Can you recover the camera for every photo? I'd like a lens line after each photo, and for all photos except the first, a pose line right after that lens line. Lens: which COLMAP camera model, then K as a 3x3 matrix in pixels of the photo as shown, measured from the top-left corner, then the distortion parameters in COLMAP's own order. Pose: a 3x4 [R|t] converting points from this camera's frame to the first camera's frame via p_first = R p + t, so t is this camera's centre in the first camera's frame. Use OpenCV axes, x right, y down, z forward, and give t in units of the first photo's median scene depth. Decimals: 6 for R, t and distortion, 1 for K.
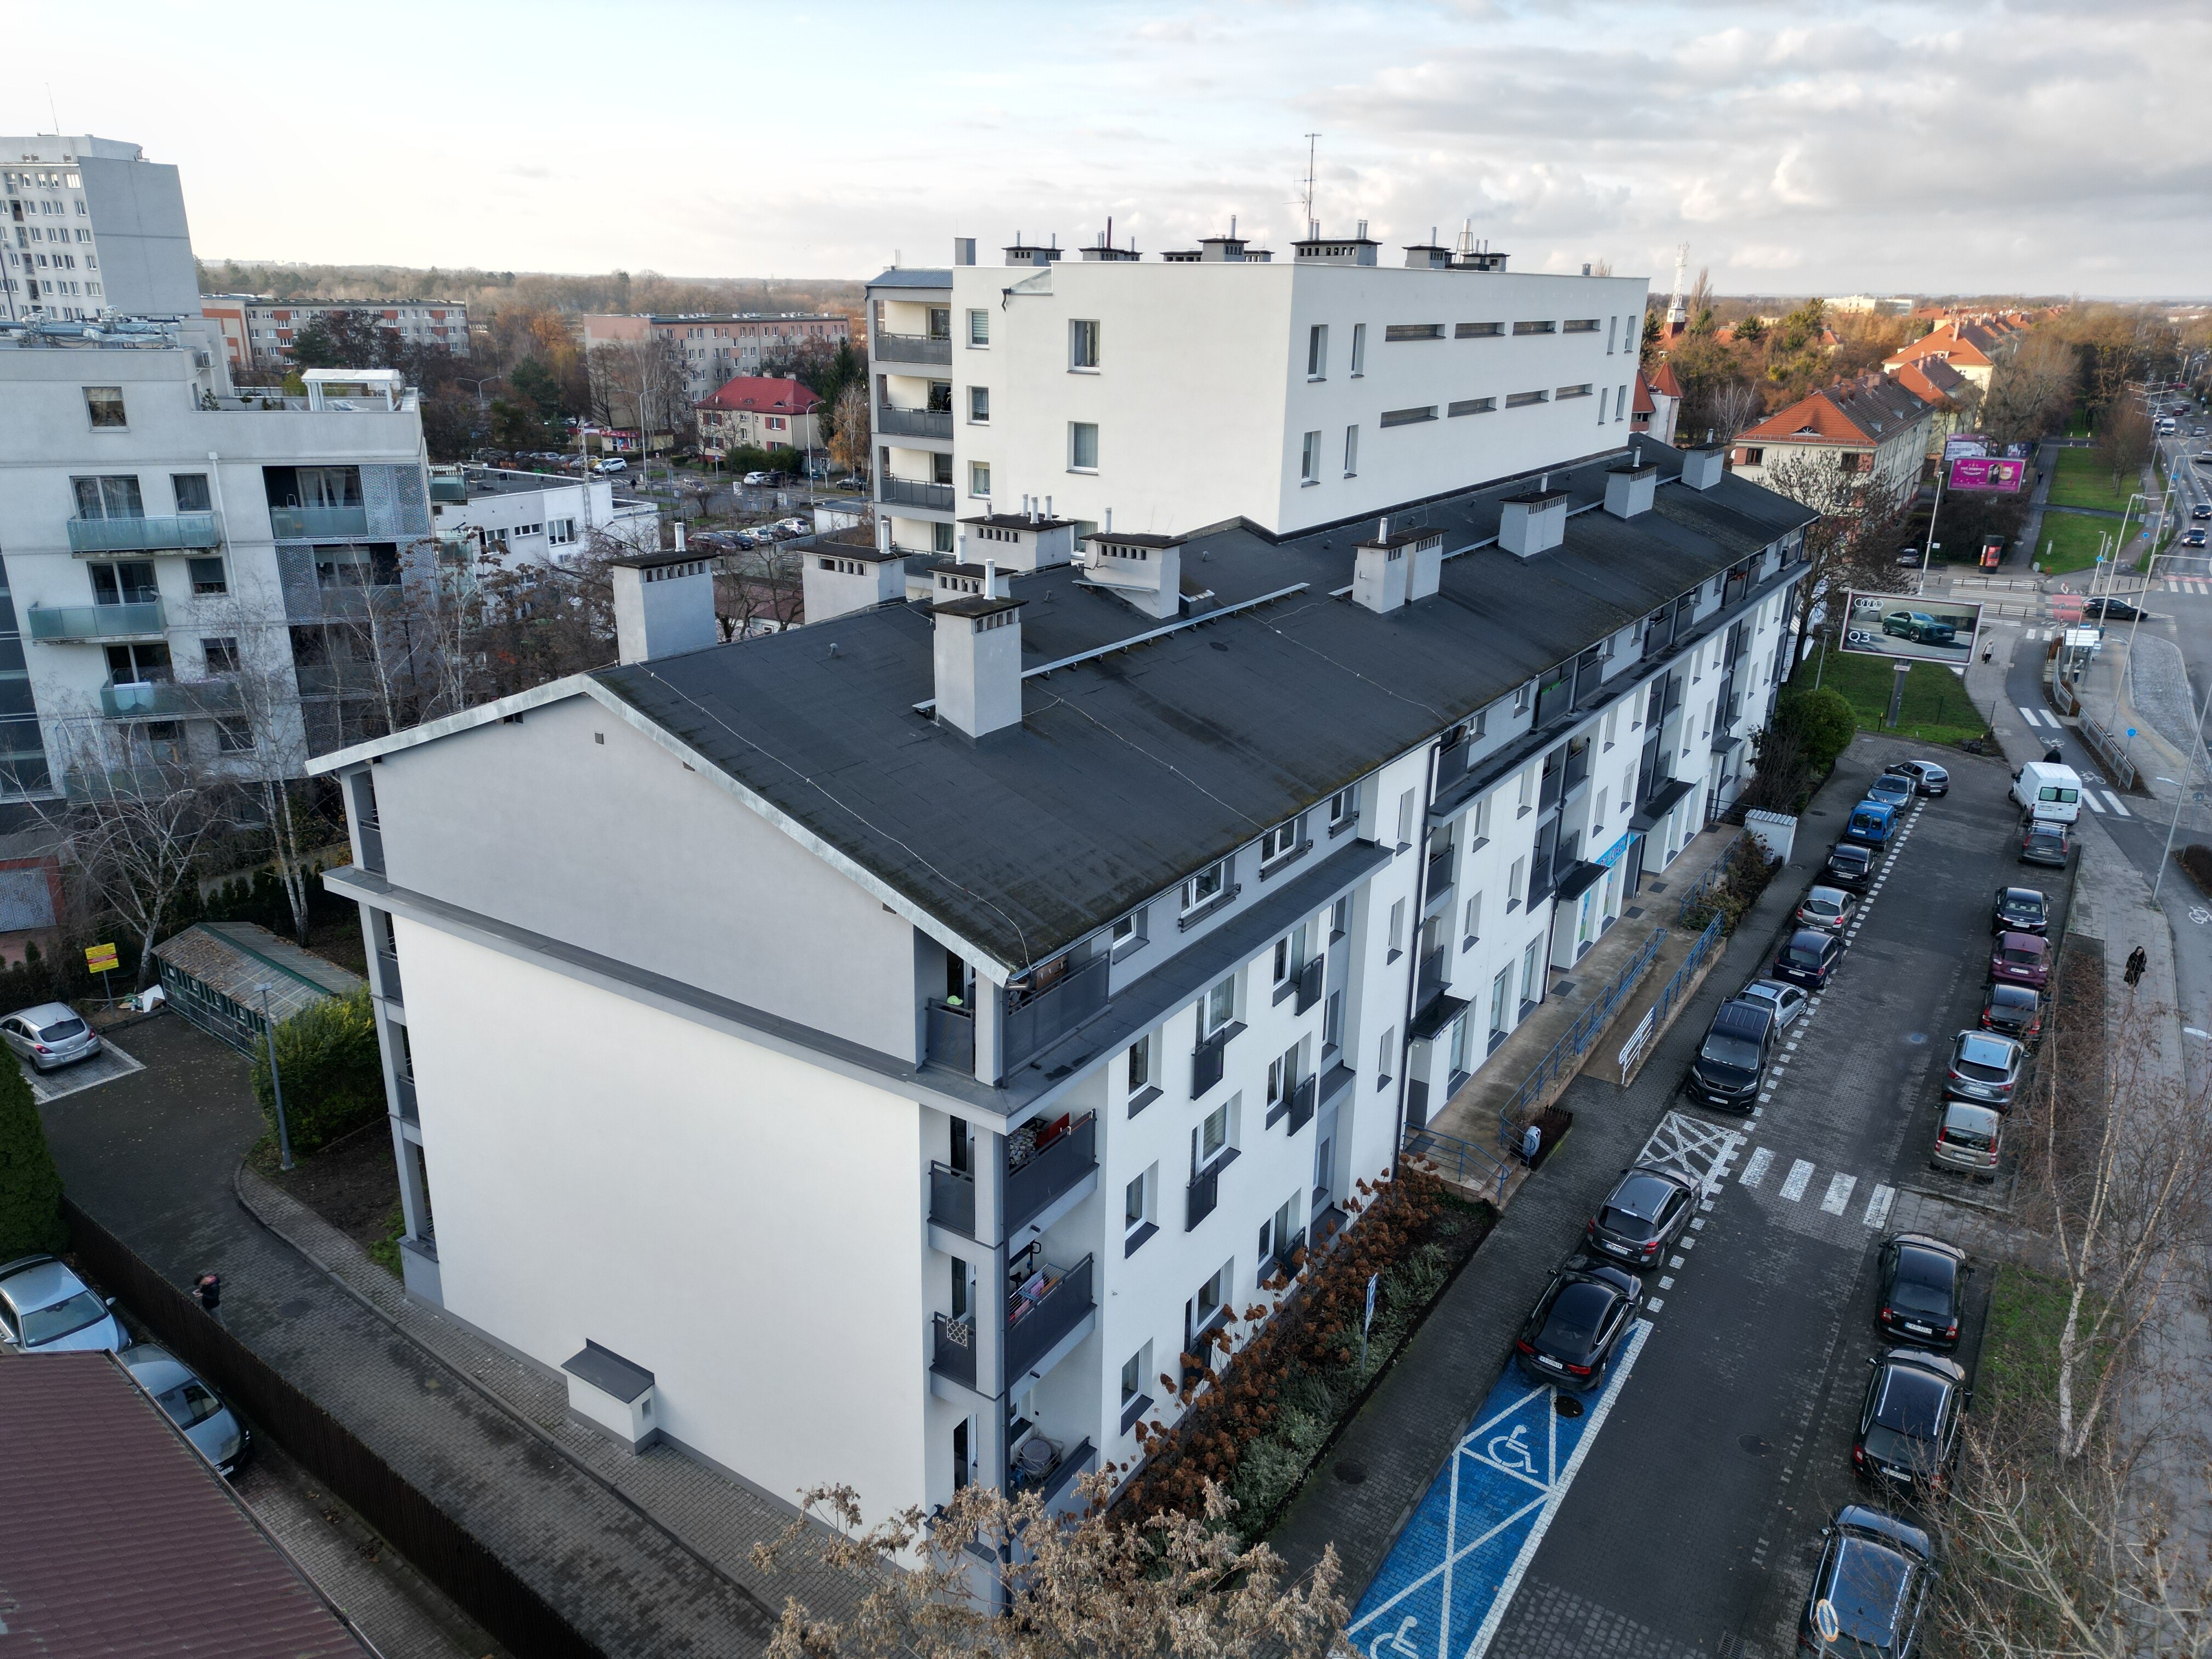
lens RADIAL K [[1565.9, 0, 1100.2], [0, 1565.9, 827.8], [0, 0, 1]] dist [0.032221, -0.002448]
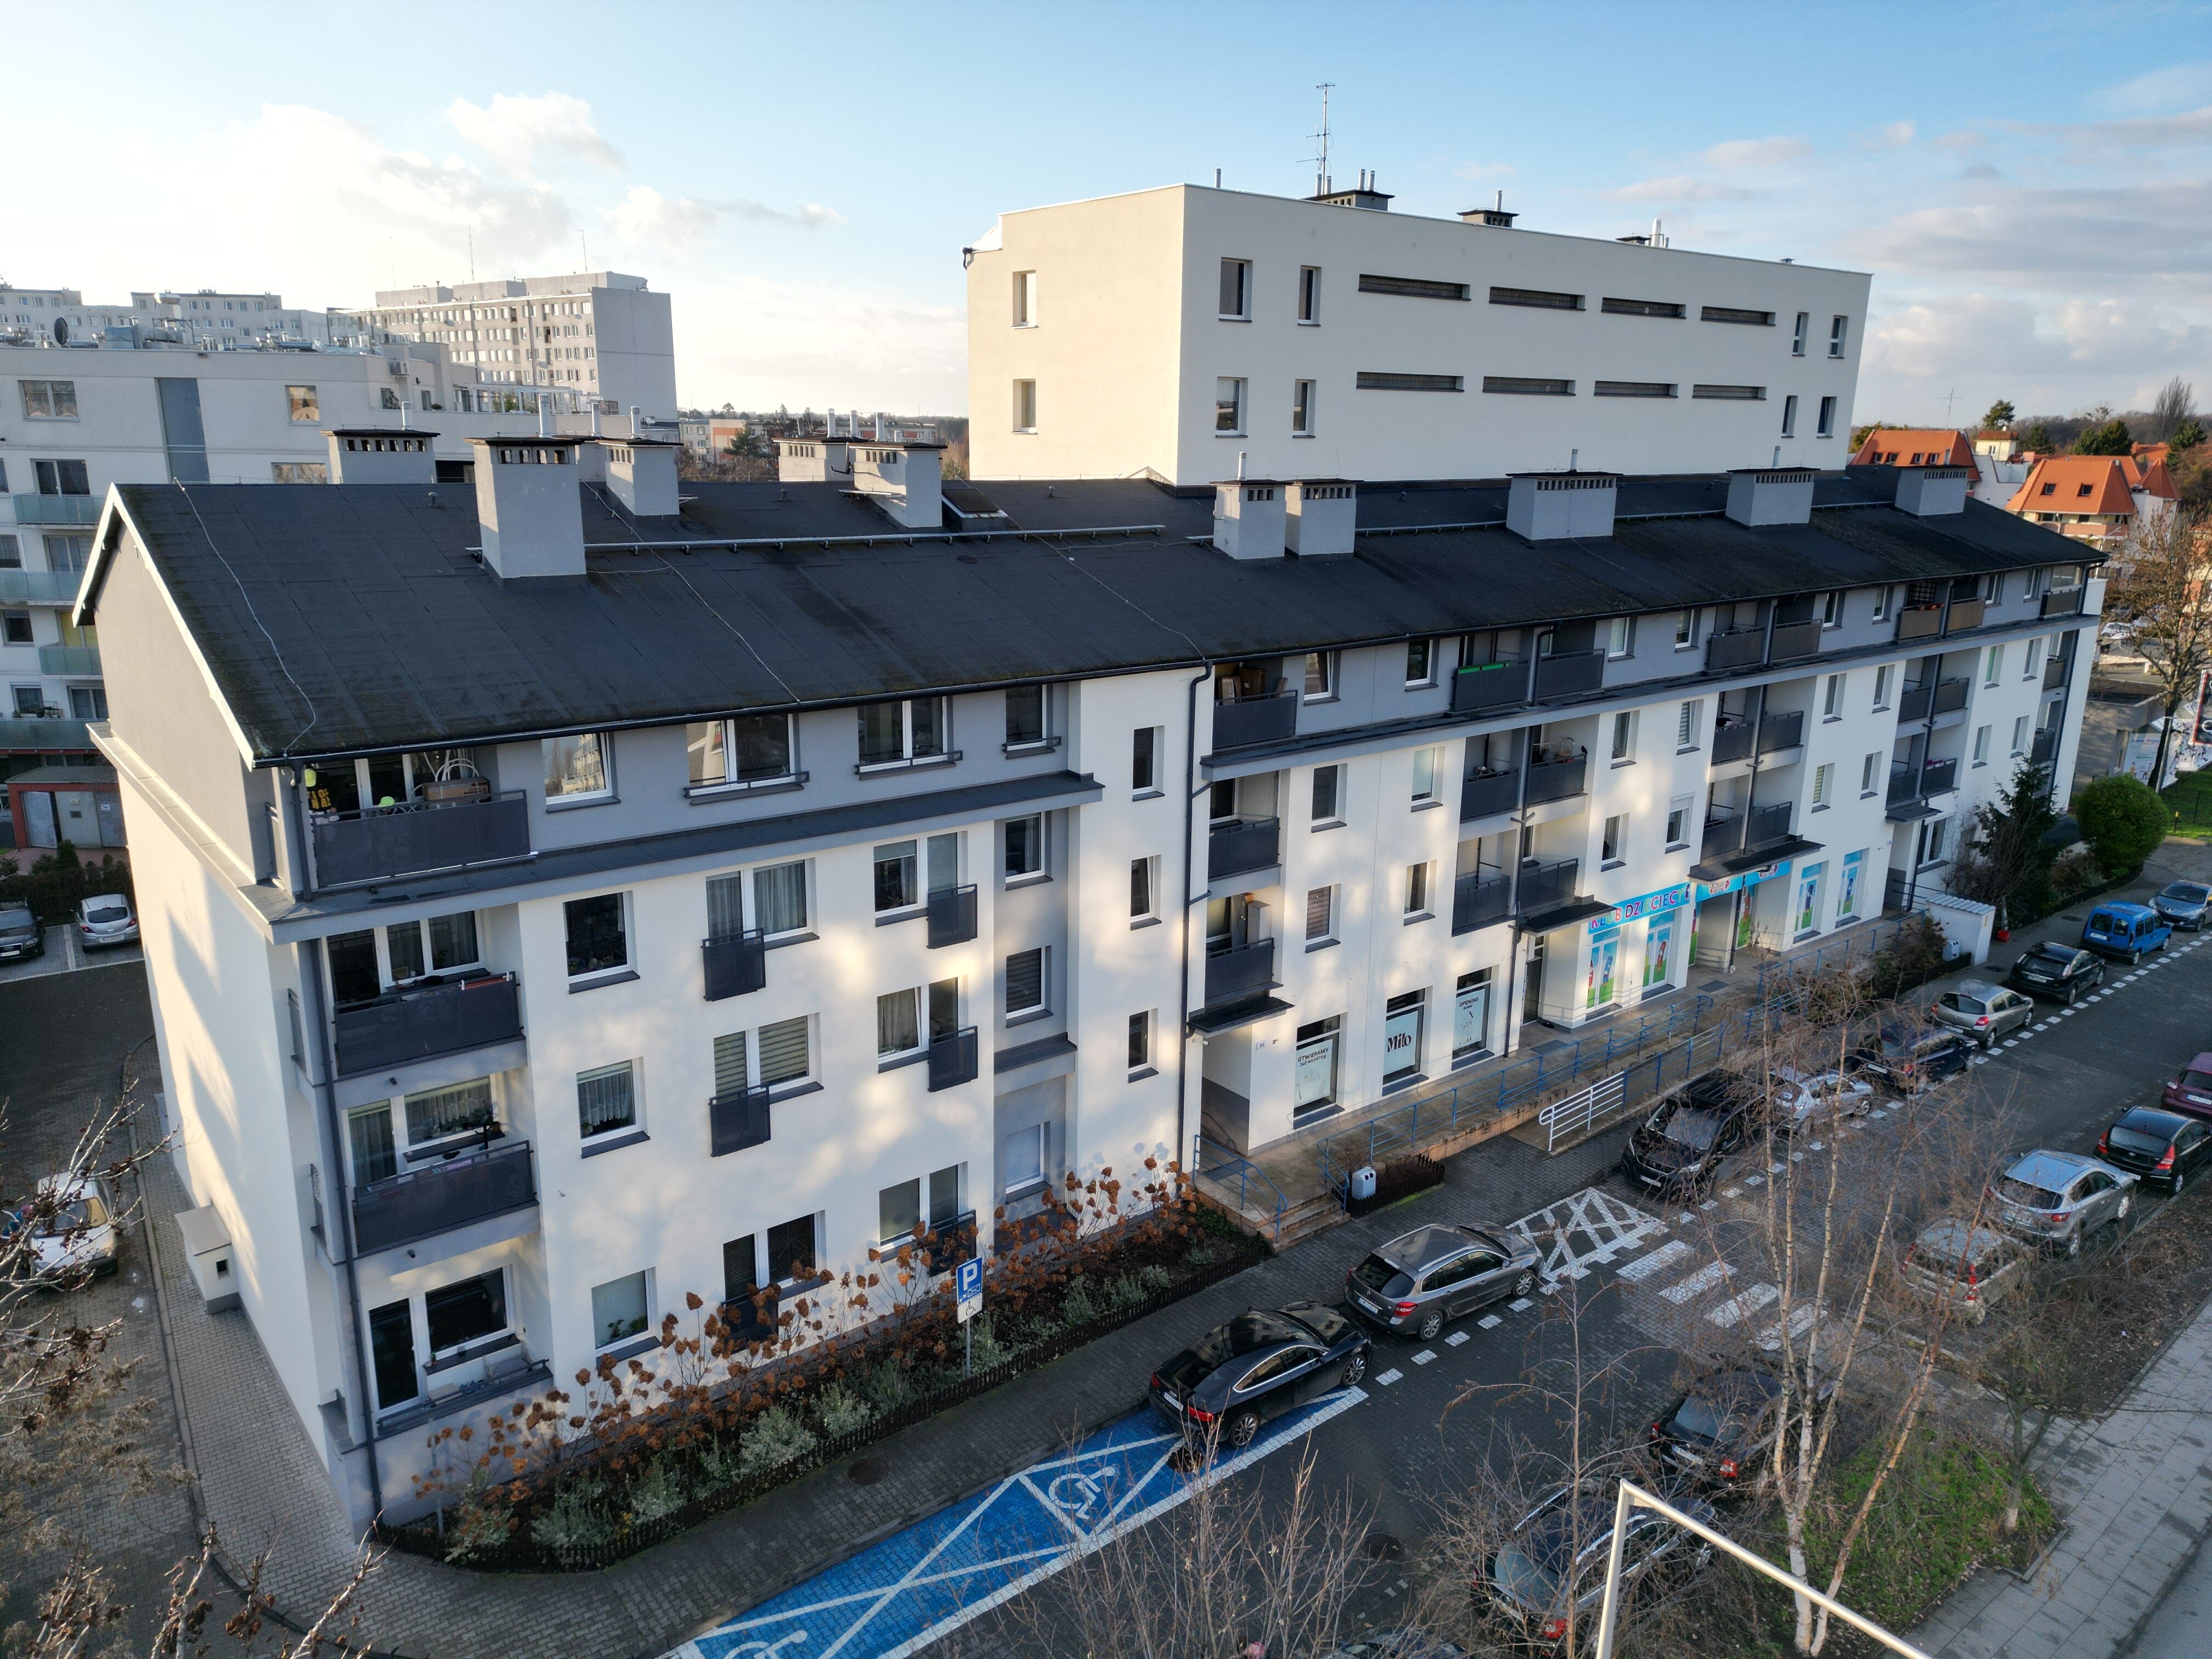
lens RADIAL K [[1565.9, 0, 1105.0], [0, 1565.9, 829.4], [0, 0, 1]] dist [0.032221, -0.002448]
pose [[0.950480, 0.072472, -0.302216, 0.371782], [-0.098127, 0.992669, -0.070568, 0.082139], [0.294887, 0.096729, 0.950624, 0.143782]]
